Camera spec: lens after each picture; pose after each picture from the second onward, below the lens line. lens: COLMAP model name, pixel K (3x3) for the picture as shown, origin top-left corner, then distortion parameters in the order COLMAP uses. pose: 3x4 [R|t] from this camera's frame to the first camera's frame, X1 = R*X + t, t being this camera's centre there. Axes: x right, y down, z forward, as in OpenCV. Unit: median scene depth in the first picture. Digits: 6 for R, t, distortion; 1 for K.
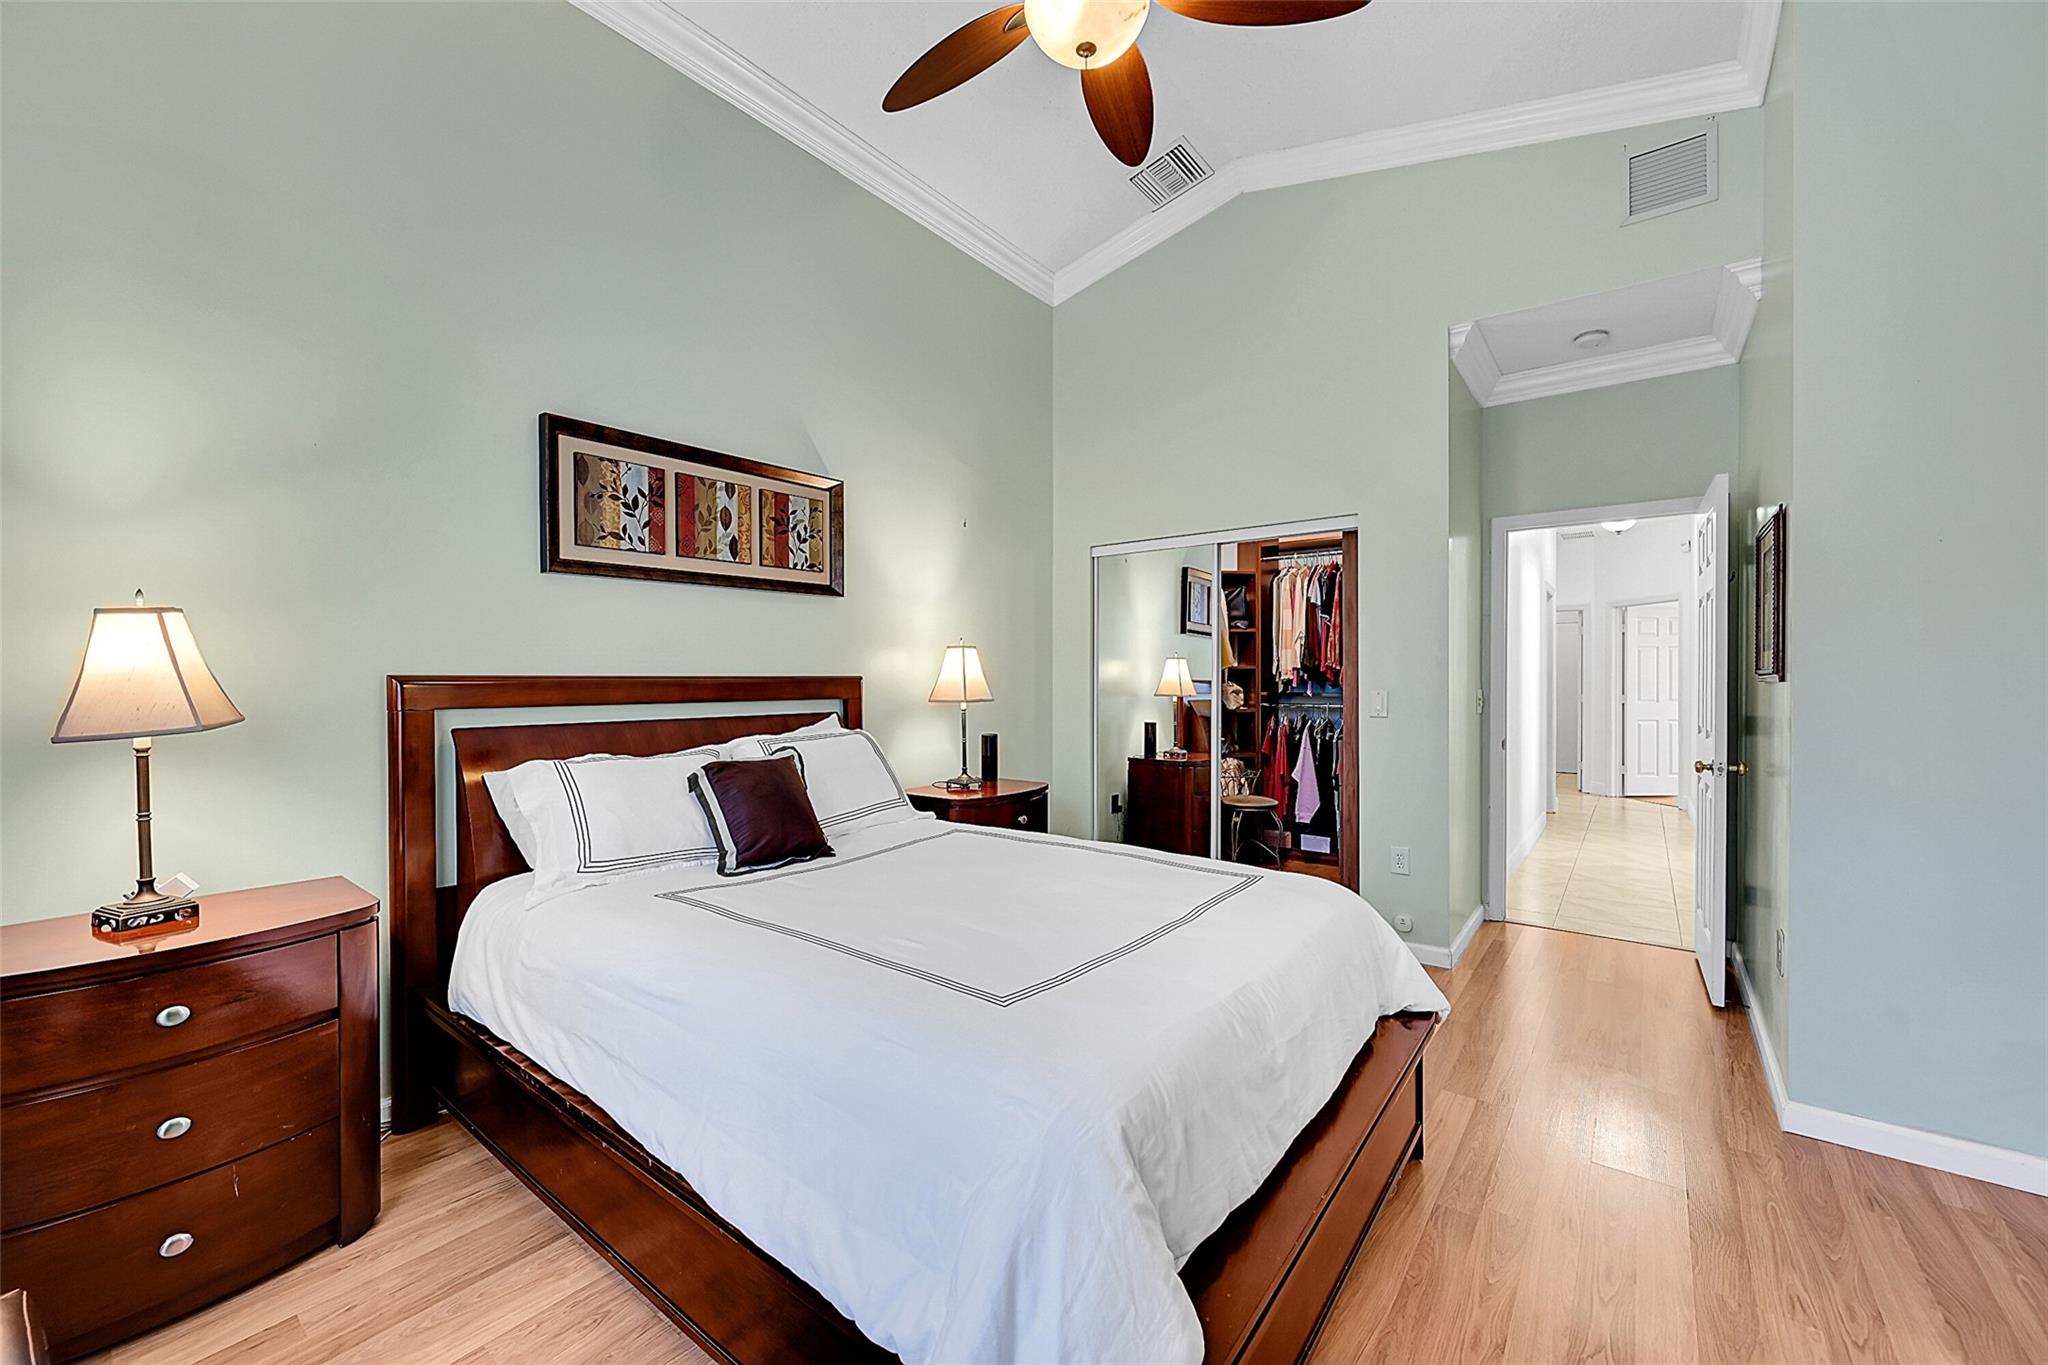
lens RADIAL K [[803.6, 0, 1019.8], [0, 803.6, 681.9], [0, 0, 1]] dist [-0.002531, 0.000090]
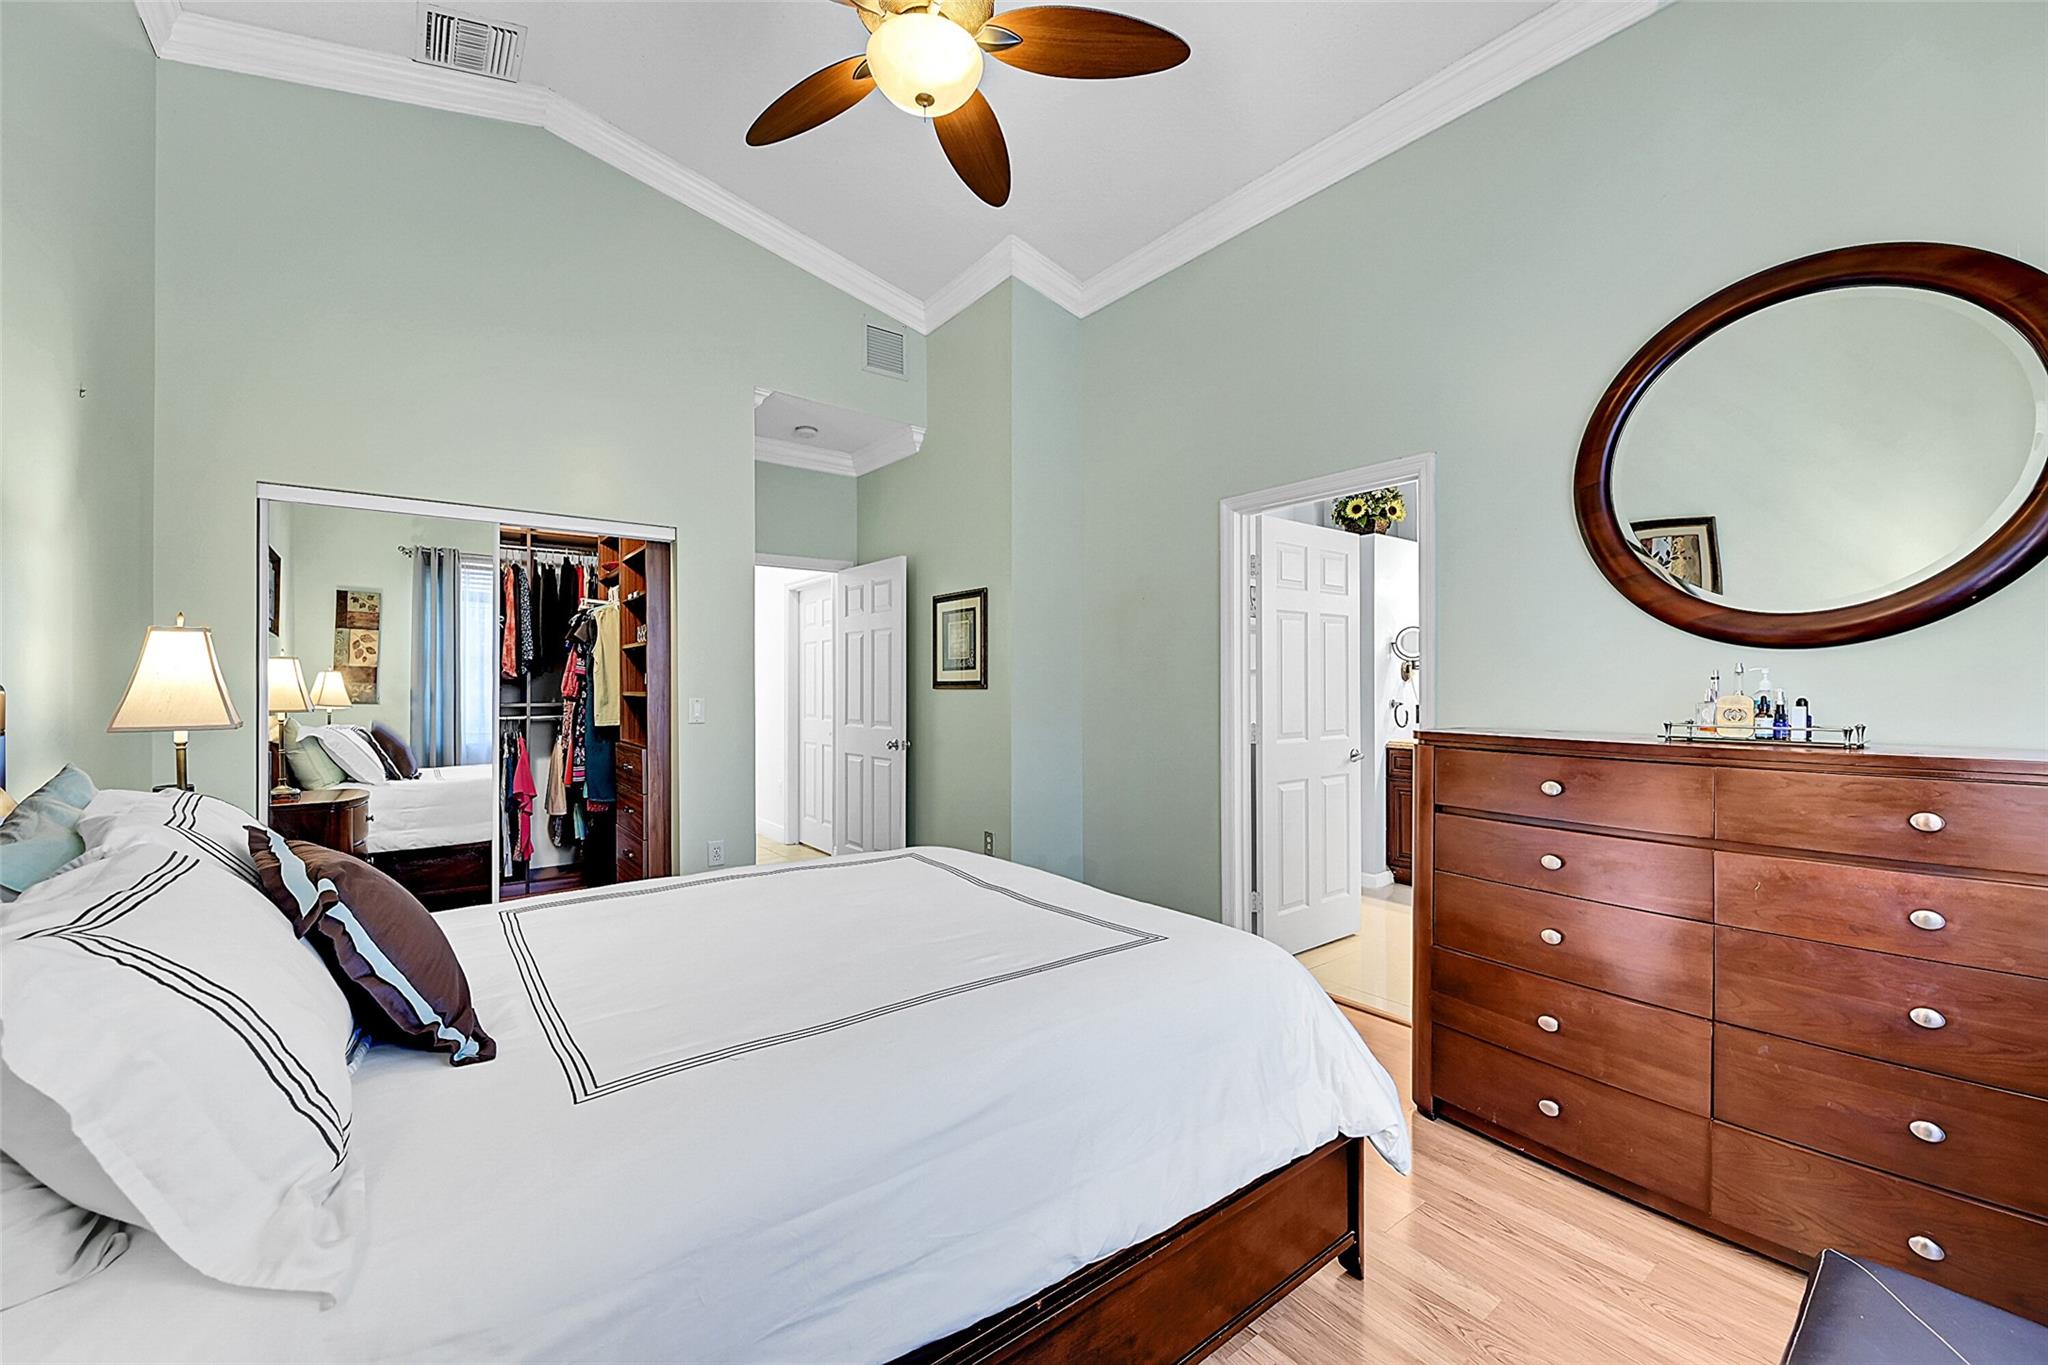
lens RADIAL K [[803.6, 0, 1019.8], [0, 803.6, 681.9], [0, 0, 1]] dist [-0.002531, 0.000090]
pose [[0.259960, 0.007785, 0.965588, -0.554190], [0.003324, 0.999954, -0.008957, -0.000418], [-0.965614, 0.005538, 0.259923, 0.369447]]
